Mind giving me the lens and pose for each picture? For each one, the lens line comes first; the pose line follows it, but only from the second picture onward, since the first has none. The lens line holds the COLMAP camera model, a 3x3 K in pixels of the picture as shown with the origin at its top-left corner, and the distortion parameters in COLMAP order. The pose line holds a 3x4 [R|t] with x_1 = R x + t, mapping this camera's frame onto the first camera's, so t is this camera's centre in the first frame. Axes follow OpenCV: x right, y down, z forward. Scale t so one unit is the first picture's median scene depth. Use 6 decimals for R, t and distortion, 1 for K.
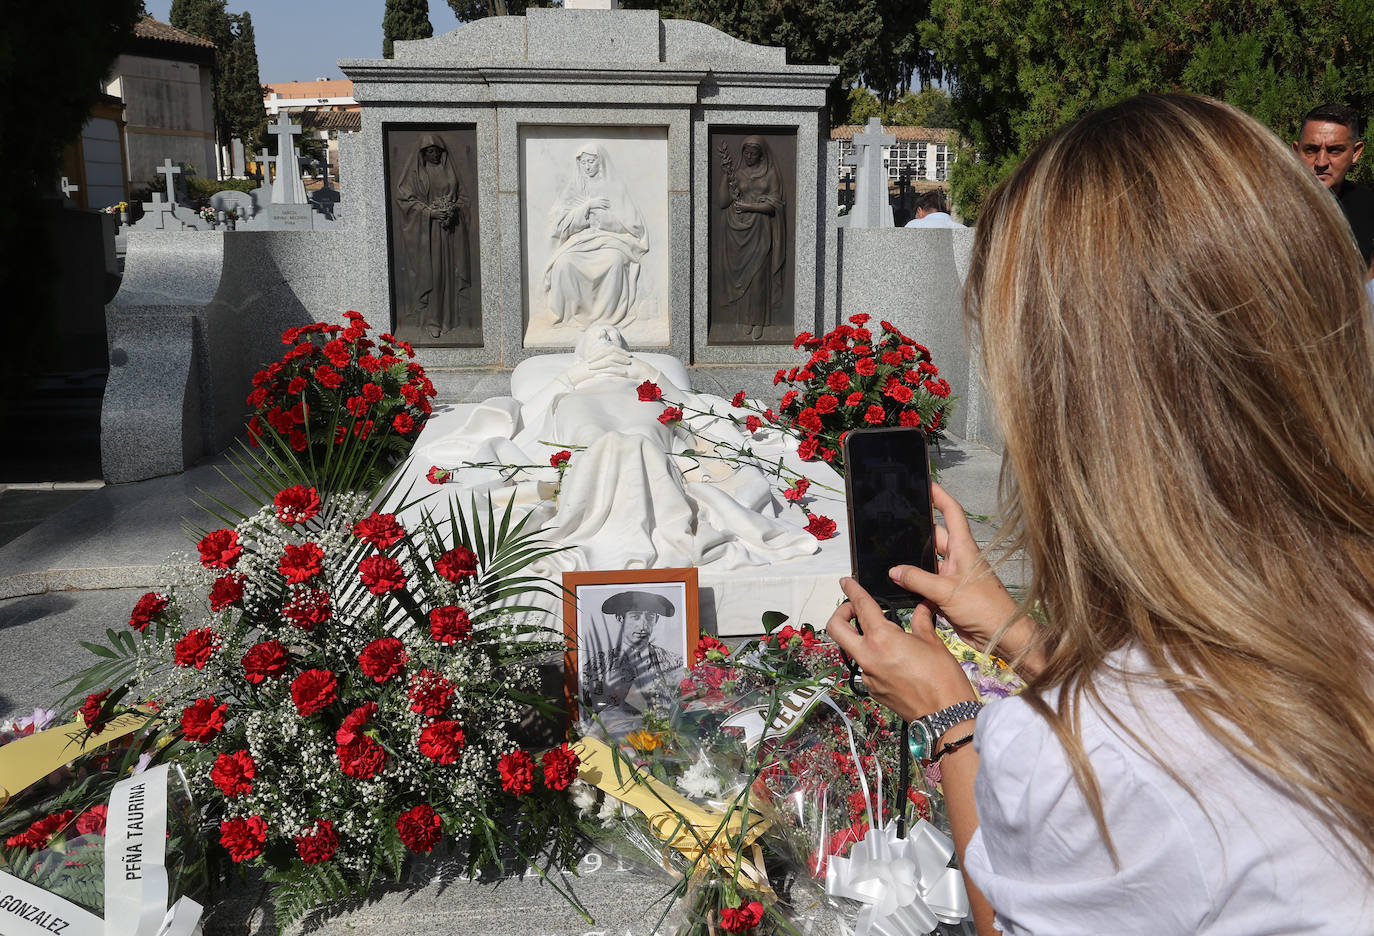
lens RADIAL K [[1241.4, 0, 687.3], [0, 1241.4, 455.0], [0, 0, 1]] dist [-0.066675, 0.030895]
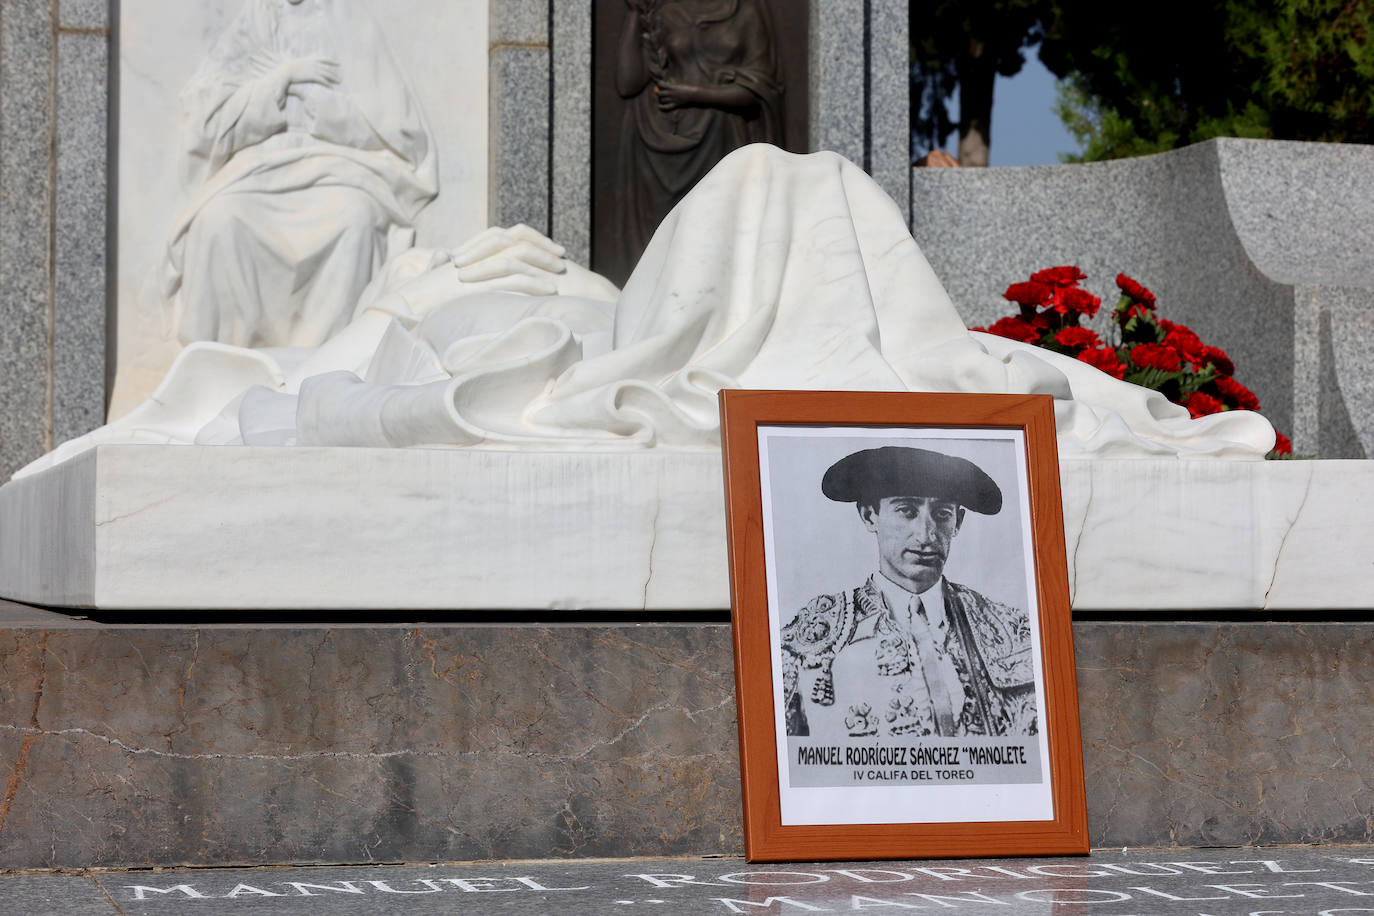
lens RADIAL K [[3428.7, 0, 687.1], [0, 3428.7, 462.2], [0, 0, 1]] dist [-0.232747, 0.000000]
pose [[0.987093, 0.009983, 0.159835, -0.129580], [0.026845, 0.973619, -0.226597, 0.164548], [-0.157881, 0.227963, 0.960784, -0.009758]]
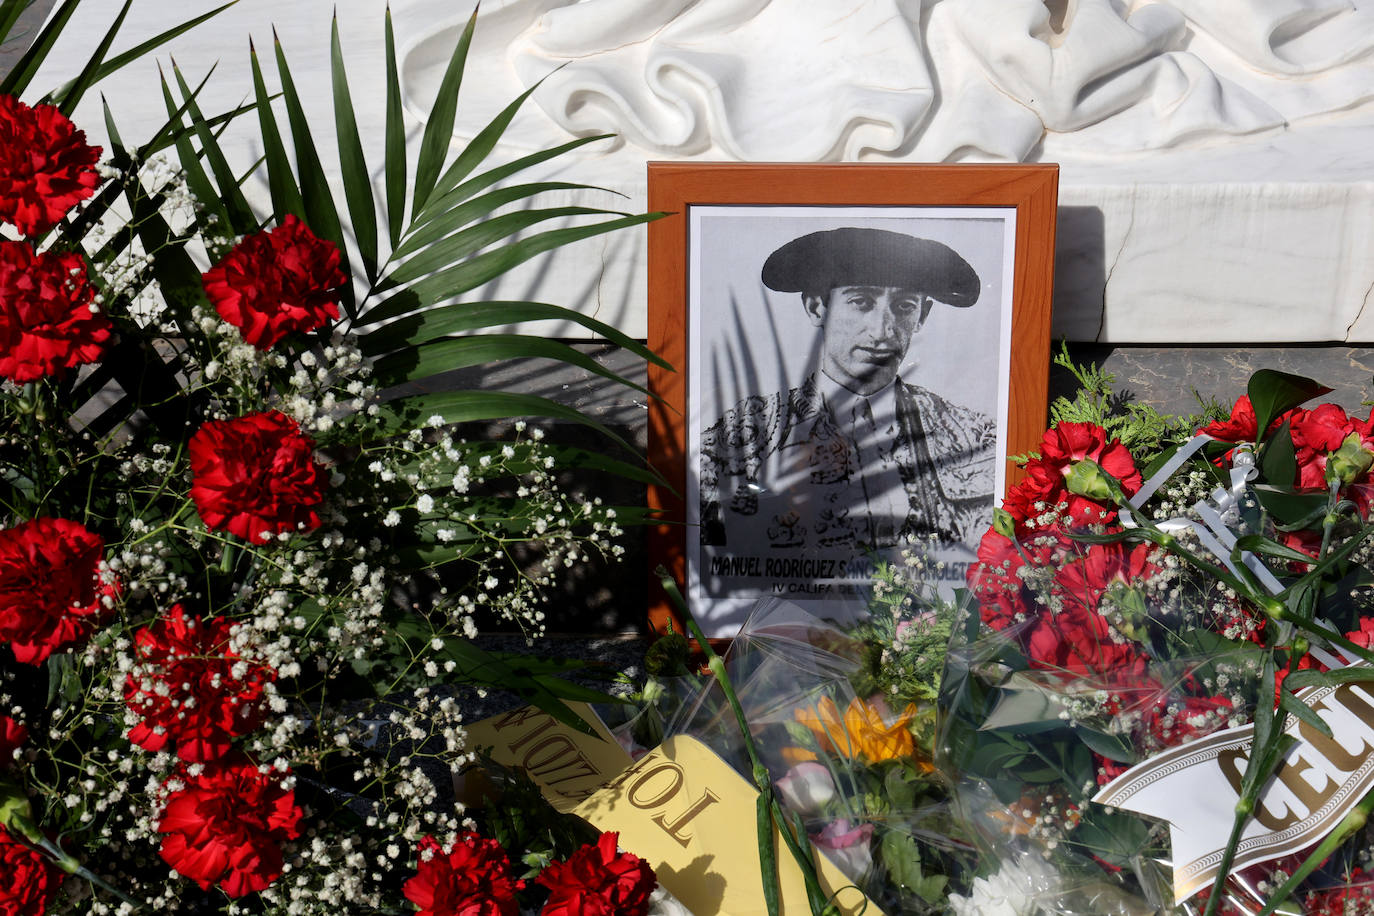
lens RADIAL K [[2742.0, 0, 693.8], [0, 2742.0, 400.3], [0, 0, 1]] dist [0.287353, 0.000000]
pose [[0.991609, 0.061553, -0.113682, -0.000149], [-0.018252, 0.937223, 0.348252, -0.048059], [0.127981, -0.343254, 0.930482, 0.133362]]
